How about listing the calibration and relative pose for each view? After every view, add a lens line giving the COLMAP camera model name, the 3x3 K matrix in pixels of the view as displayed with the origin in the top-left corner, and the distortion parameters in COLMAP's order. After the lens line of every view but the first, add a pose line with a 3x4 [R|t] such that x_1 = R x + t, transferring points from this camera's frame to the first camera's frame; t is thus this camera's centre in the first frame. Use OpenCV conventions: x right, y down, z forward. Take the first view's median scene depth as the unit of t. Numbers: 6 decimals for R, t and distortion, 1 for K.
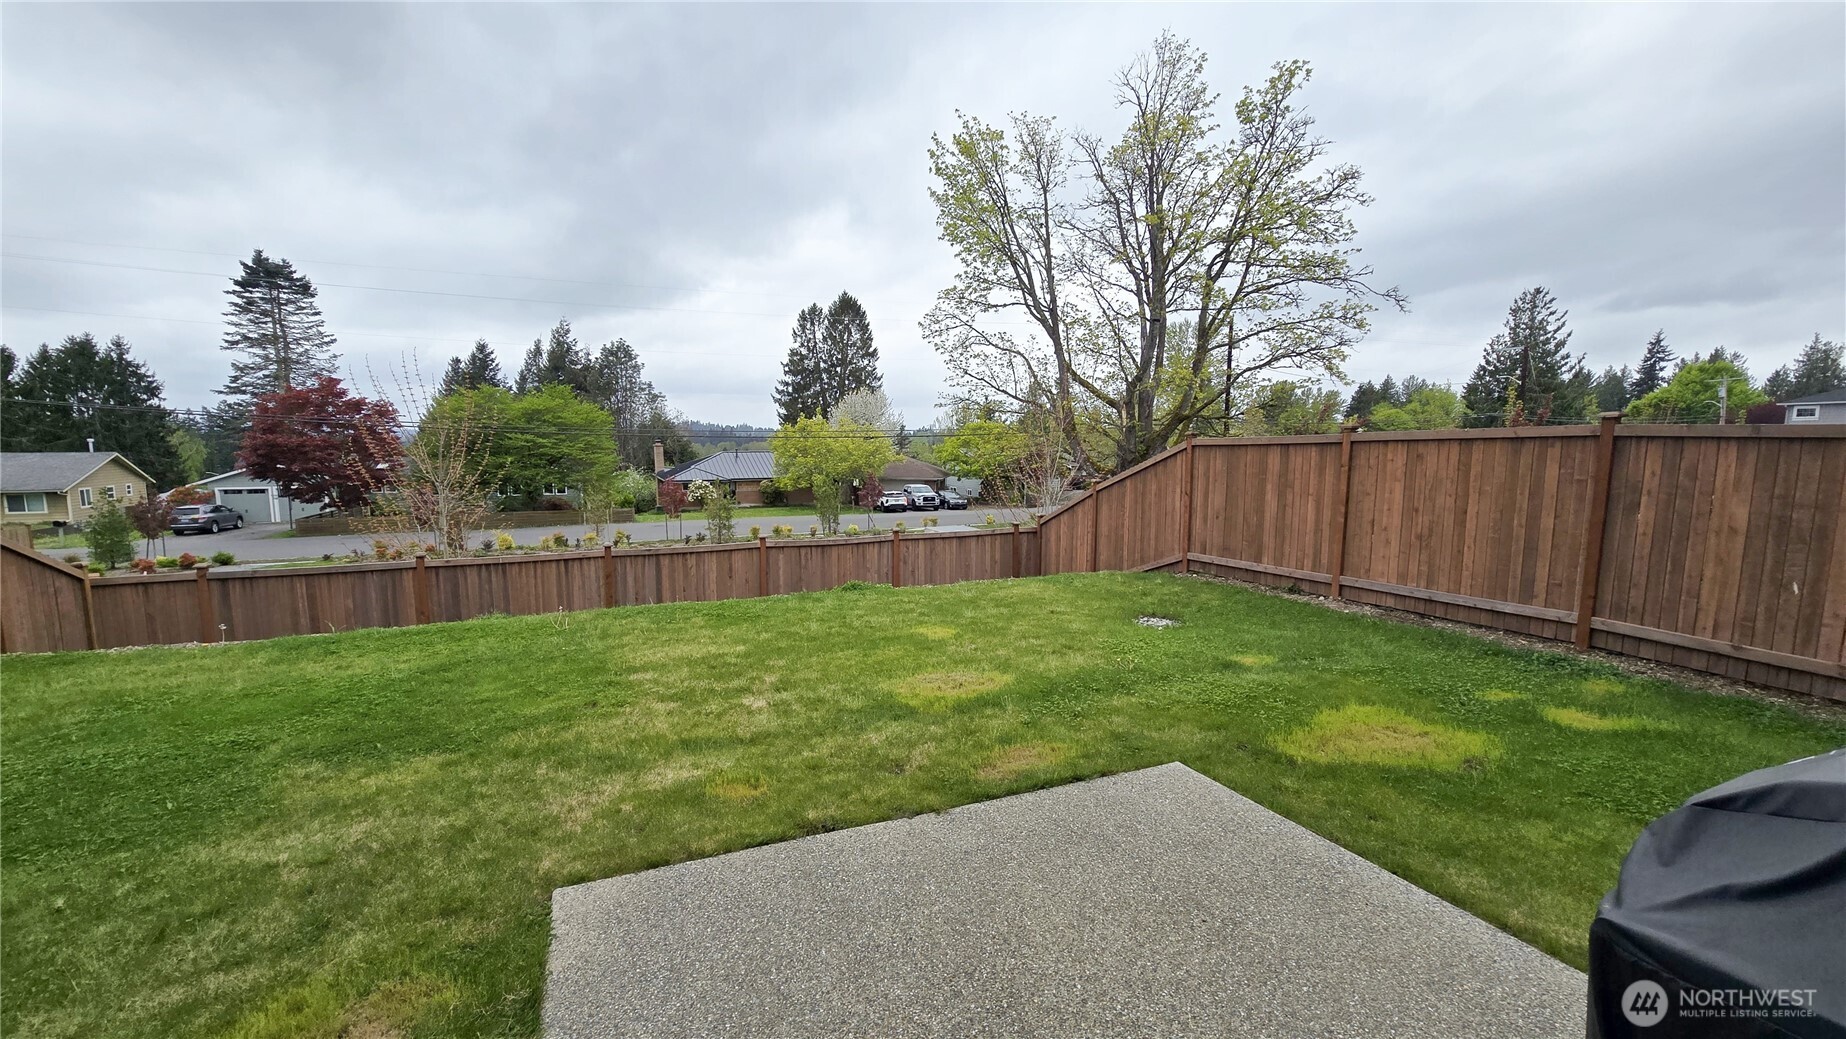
lens RADIAL K [[753.0, 0, 918.3], [0, 753.0, 534.9], [0, 0, 1]] dist [-0.006389, 0.001548]
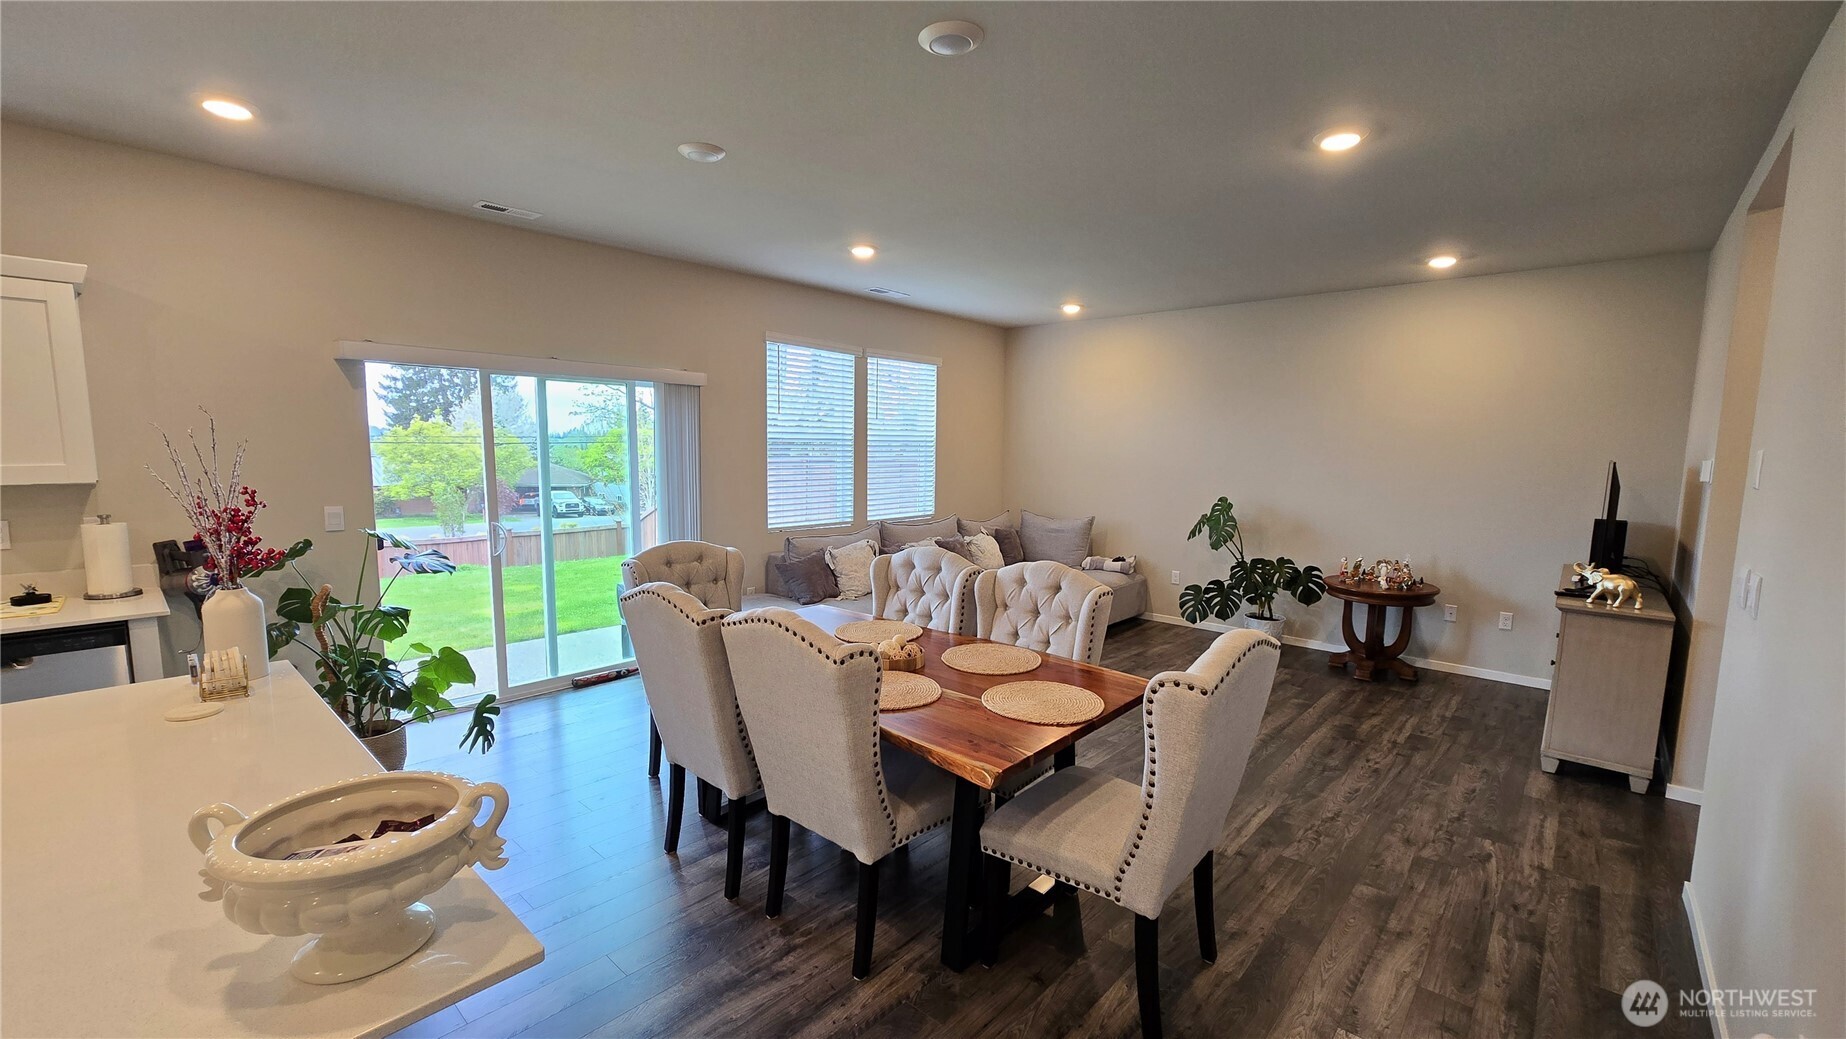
lens RADIAL K [[753.0, 0, 917.5], [0, 753.0, 530.6], [0, 0, 1]] dist [-0.006389, 0.001548]
pose [[0.908394, -0.038037, 0.416382, 0.021919], [0.042174, 0.999110, -0.000739, 0.007688], [-0.415984, 0.018231, 0.909189, -0.127721]]
